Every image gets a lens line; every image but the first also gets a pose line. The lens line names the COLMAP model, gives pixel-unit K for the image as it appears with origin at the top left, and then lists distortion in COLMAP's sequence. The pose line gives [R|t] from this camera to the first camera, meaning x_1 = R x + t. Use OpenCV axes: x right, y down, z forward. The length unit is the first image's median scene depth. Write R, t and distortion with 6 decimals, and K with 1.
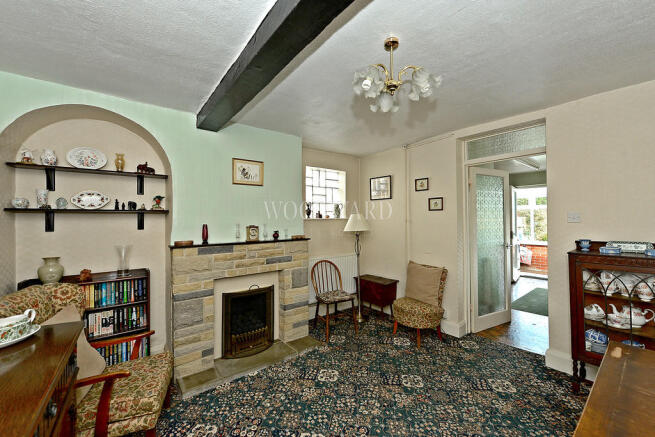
lens RADIAL K [[259.3, 0, 329.5], [0, 259.3, 219.6], [0, 0, 1]] dist [-0.000082, -0.000012]
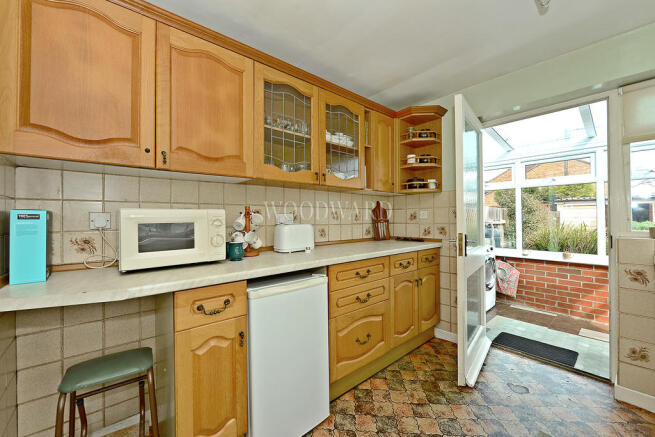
lens RADIAL K [[259.3, 0, 325.8], [0, 259.3, 217.3], [0, 0, 1]] dist [-0.000082, -0.000012]
pose [[0.999698, 0.000814, 0.024547, 0.373710], [-0.000898, 0.999994, 0.003405, 0.012072], [-0.024544, -0.003426, 0.999693, 0.479055]]
